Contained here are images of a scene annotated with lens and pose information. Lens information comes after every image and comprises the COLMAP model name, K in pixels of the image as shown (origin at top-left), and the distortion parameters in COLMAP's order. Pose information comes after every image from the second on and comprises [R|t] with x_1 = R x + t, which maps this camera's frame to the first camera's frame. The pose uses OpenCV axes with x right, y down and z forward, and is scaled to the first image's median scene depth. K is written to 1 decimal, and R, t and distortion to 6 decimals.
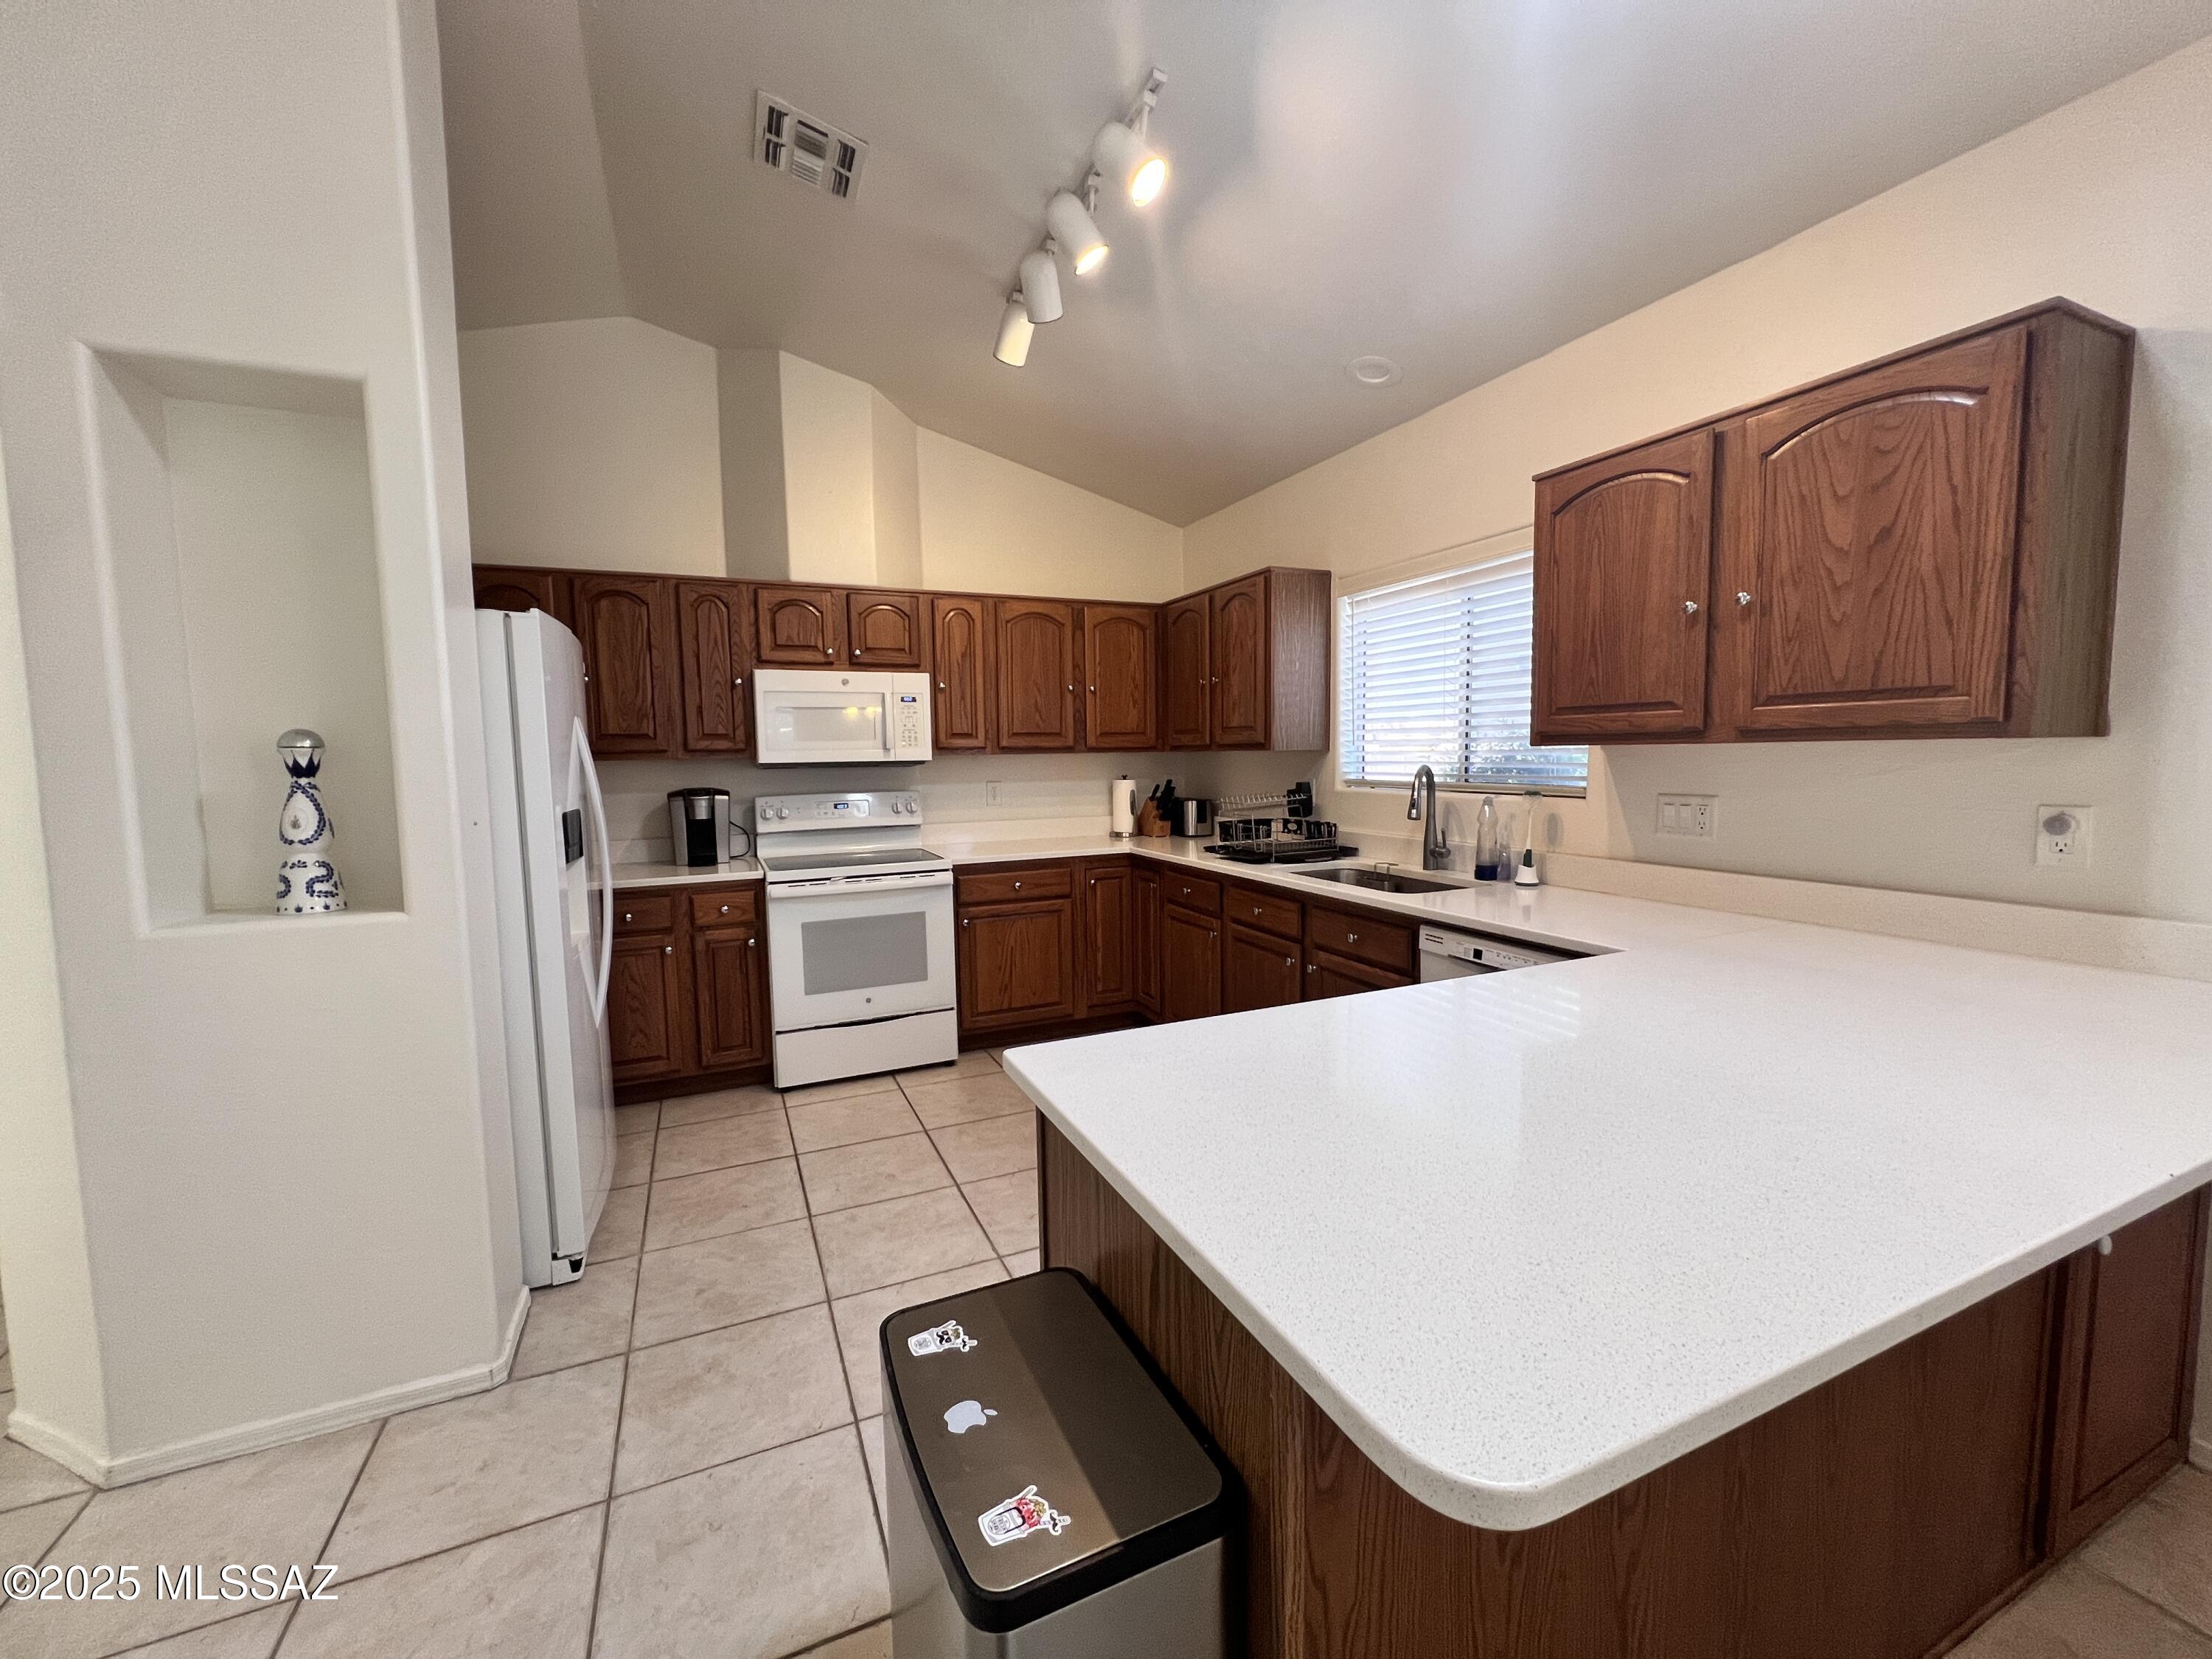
lens RADIAL K [[883.0, 0, 1101.9], [0, 883.0, 824.6], [0, 0, 1]] dist [-0.013093, 0.003075]
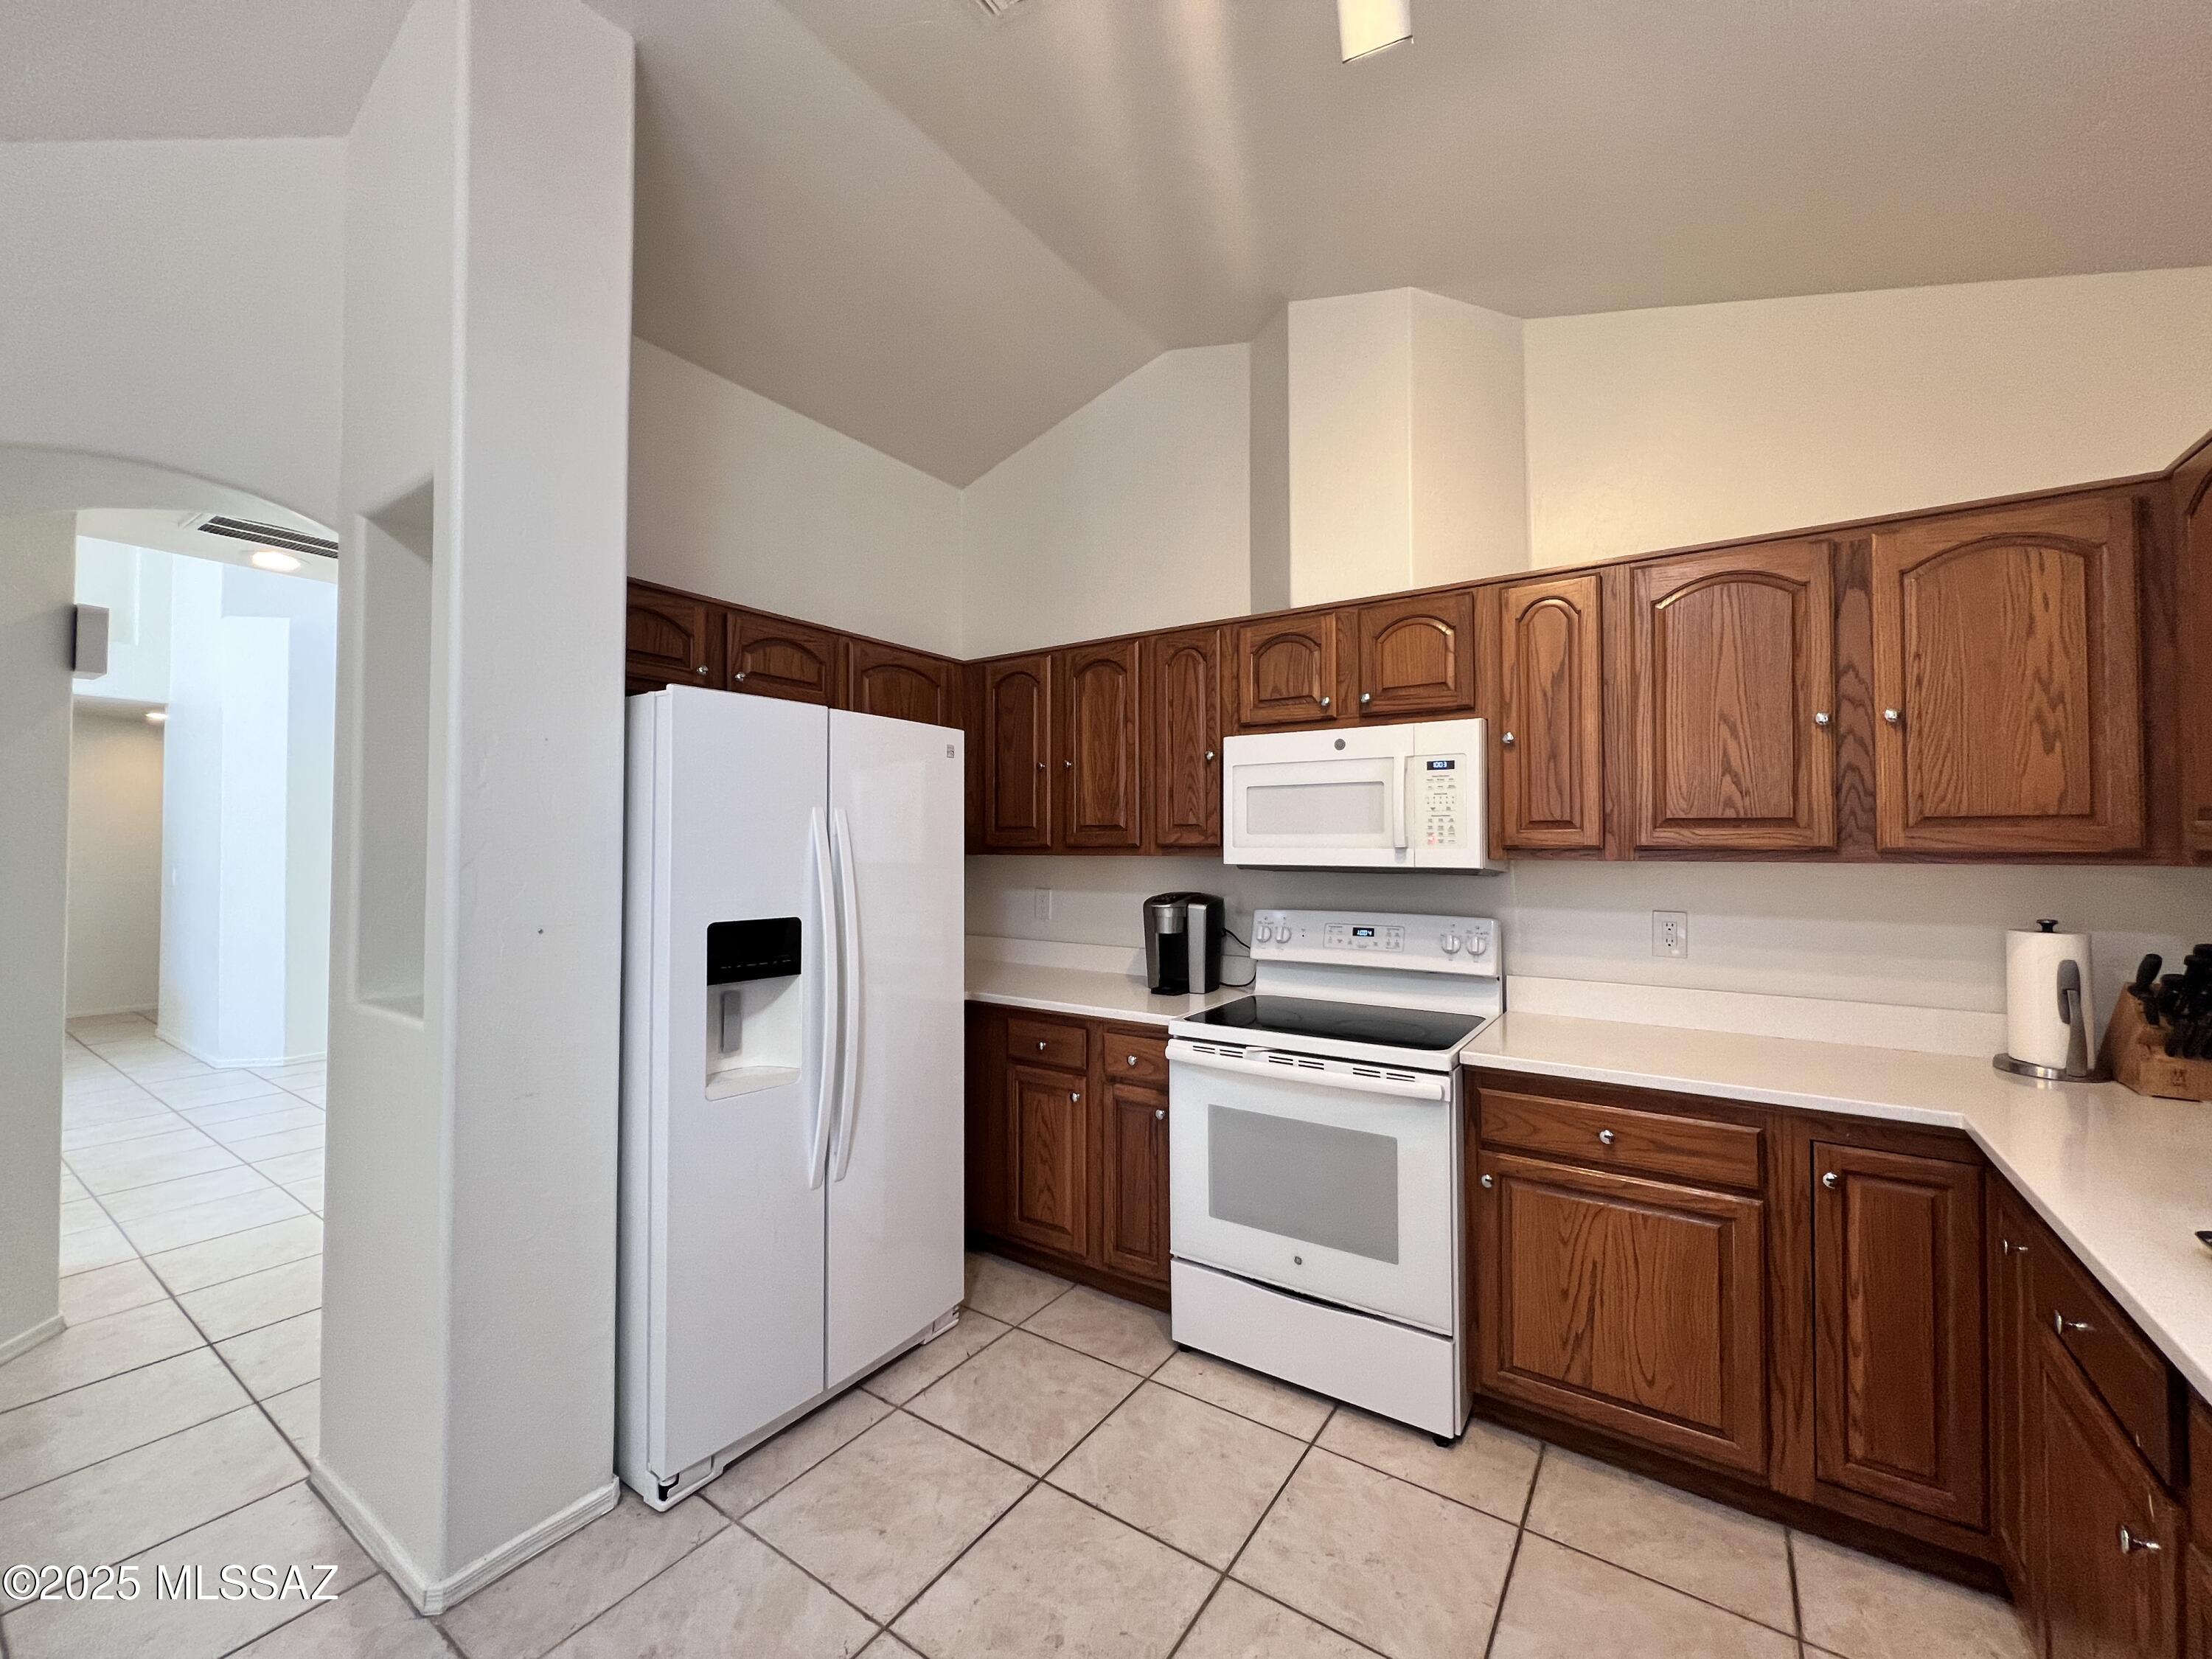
lens RADIAL K [[883.0, 0, 1101.9], [0, 883.0, 824.6], [0, 0, 1]] dist [-0.013093, 0.003075]
pose [[0.522420, -0.003910, -0.852680, 0.173089], [-0.080089, 0.995344, -0.053633, -0.053382], [0.848919, 0.096309, 0.519674, 0.515714]]
